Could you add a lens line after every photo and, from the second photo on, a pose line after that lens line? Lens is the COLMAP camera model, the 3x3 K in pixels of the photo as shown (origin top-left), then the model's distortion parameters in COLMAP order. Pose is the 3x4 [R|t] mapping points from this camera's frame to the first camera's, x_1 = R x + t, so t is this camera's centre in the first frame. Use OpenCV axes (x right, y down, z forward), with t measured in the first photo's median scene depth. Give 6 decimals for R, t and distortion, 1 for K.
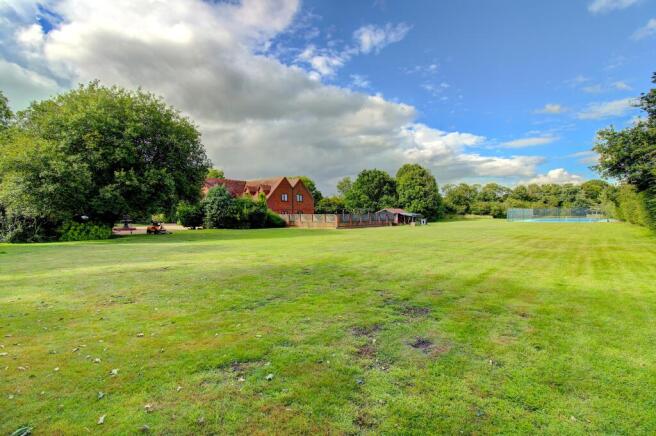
lens RADIAL K [[308.5, 0, 327.9], [0, 308.5, 216.8], [0, 0, 1]] dist [-0.017517, -0.002802]
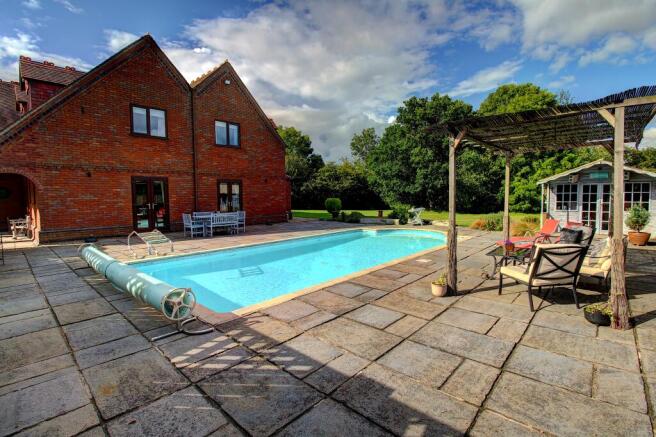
lens RADIAL K [[308.5, 0, 330.3], [0, 308.5, 216.6], [0, 0, 1]] dist [-0.017517, -0.002802]
pose [[0.999825, -0.003055, -0.018440, 0.003308], [0.004054, 0.998512, 0.054388, -0.001060], [0.018247, -0.054453, 0.998350, 0.479148]]
